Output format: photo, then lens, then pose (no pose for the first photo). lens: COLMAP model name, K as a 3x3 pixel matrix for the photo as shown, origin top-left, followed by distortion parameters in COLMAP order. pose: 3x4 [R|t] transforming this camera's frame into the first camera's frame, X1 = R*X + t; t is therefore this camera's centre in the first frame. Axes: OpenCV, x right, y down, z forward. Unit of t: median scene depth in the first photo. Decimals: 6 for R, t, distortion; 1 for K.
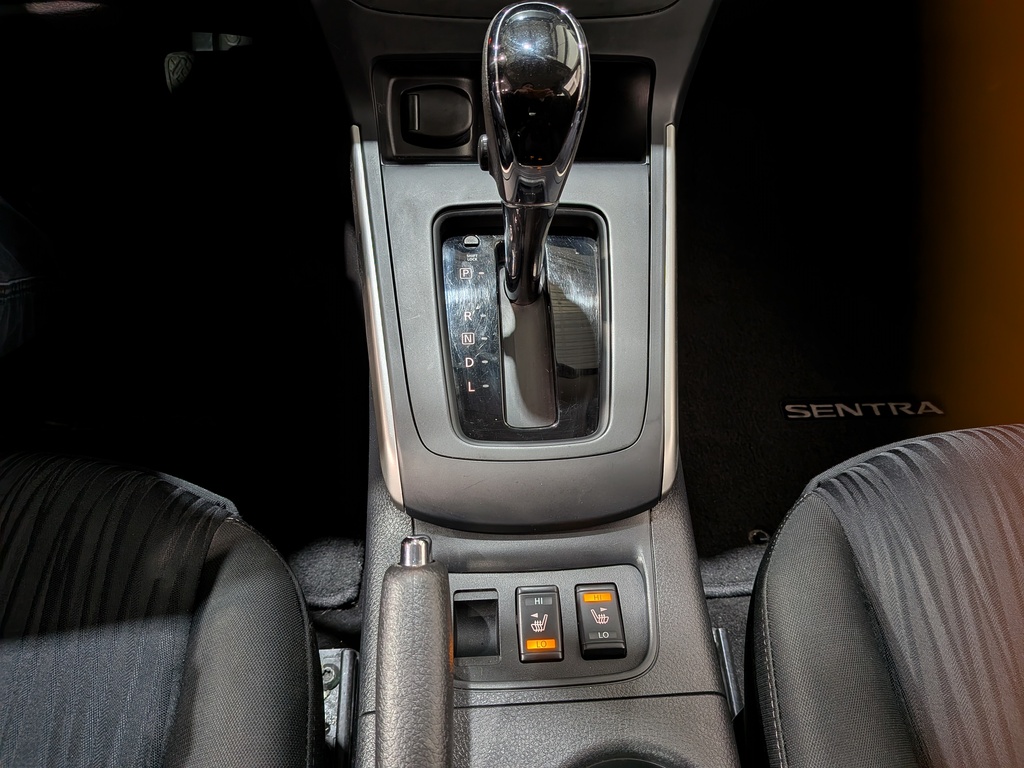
lens RADIAL K [[749.2, 0, 542.2], [0, 749.2, 384.4], [0, 0, 1]] dist [0.040026, -0.077838]
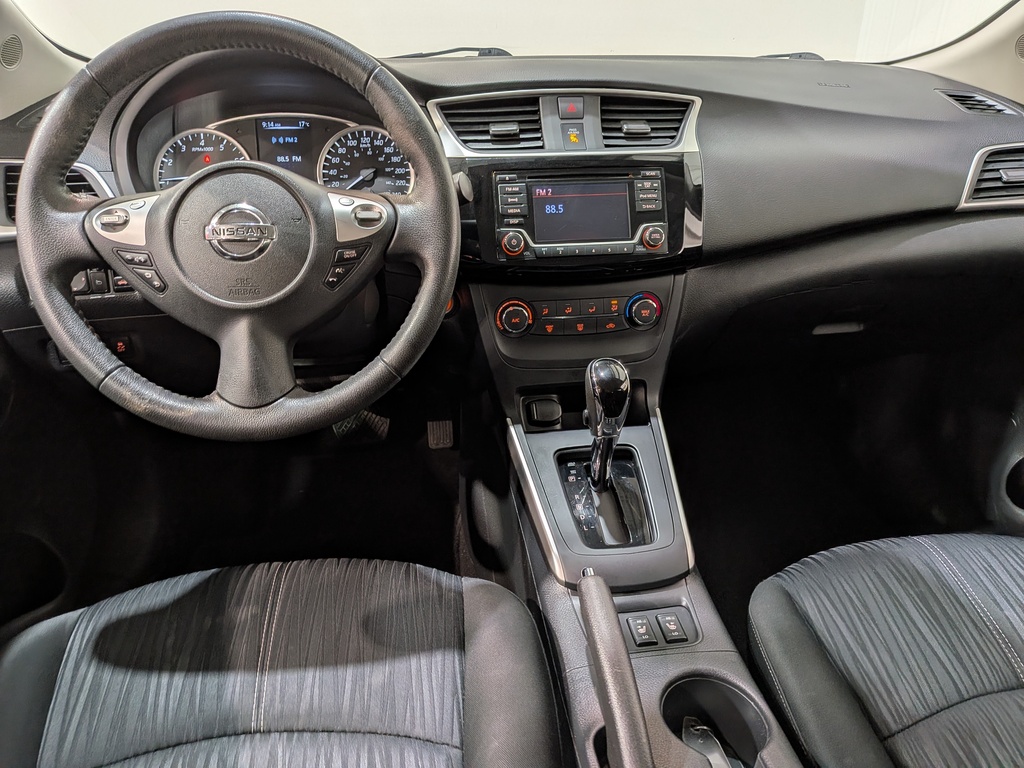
lens RADIAL K [[749.2, 0, 515.6], [0, 749.2, 396.9], [0, 0, 1]] dist [0.040026, -0.077838]
pose [[0.996048, -0.077057, 0.044161, -0.353071], [0.088426, 0.906860, -0.412051, 0.507532], [-0.008297, 0.414328, 0.910090, -1.006996]]
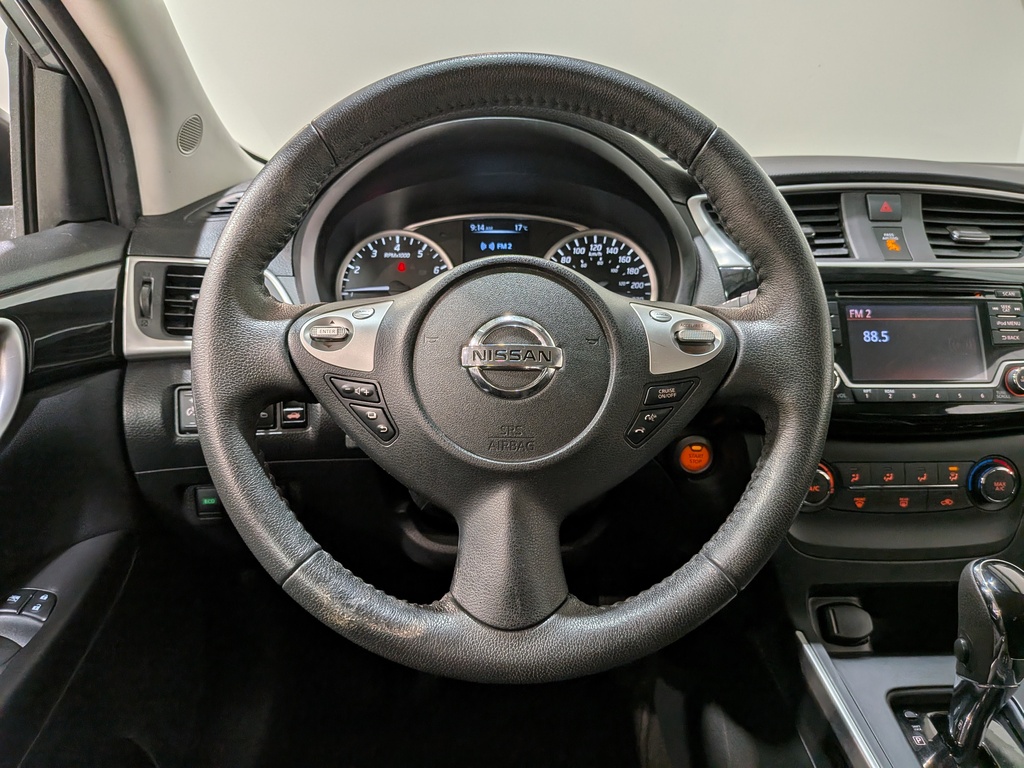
lens RADIAL K [[759.6, 0, 491.3], [0, 759.6, 391.2], [0, 0, 1]] dist [0.013019, -0.050387]
pose [[0.997254, -0.033740, -0.065920, -0.808660], [-0.010139, 0.819584, -0.572870, 0.124481], [0.073356, 0.571965, 0.816991, -0.528483]]
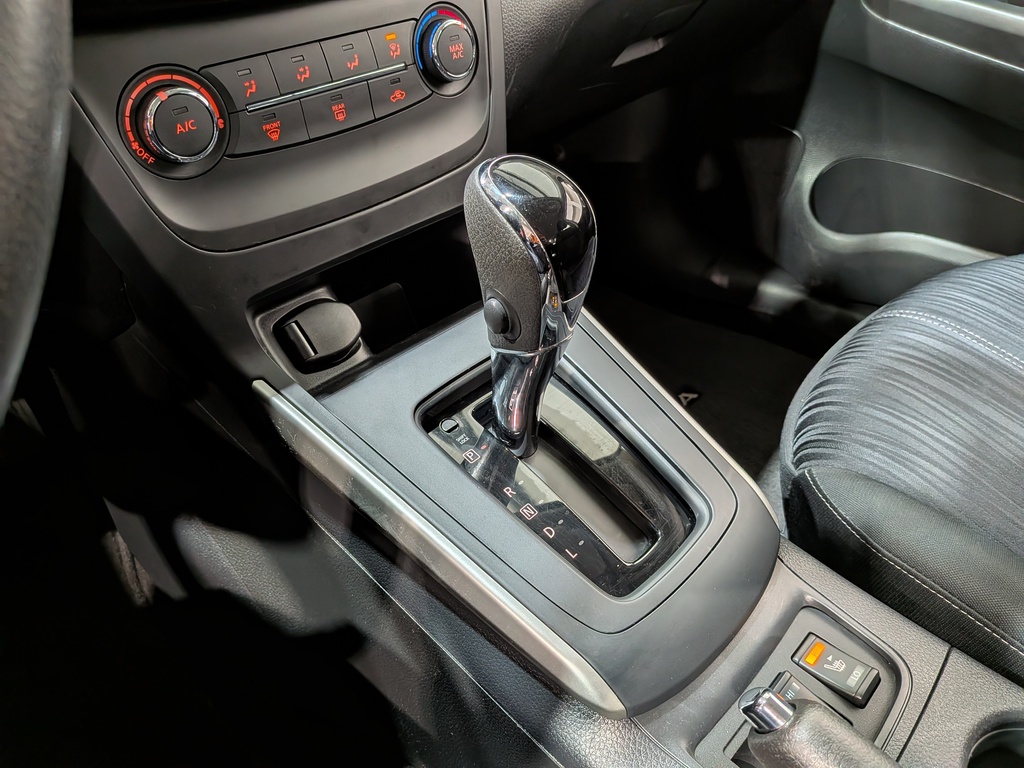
lens RADIAL K [[749.2, 0, 520.2], [0, 749.2, 371.5], [0, 0, 1]] dist [0.040026, -0.077838]
pose [[0.737818, -0.452217, 0.501122, -0.503605], [0.549726, 0.833375, -0.057334, -0.163436], [-0.391696, 0.317782, 0.863475, 0.187772]]
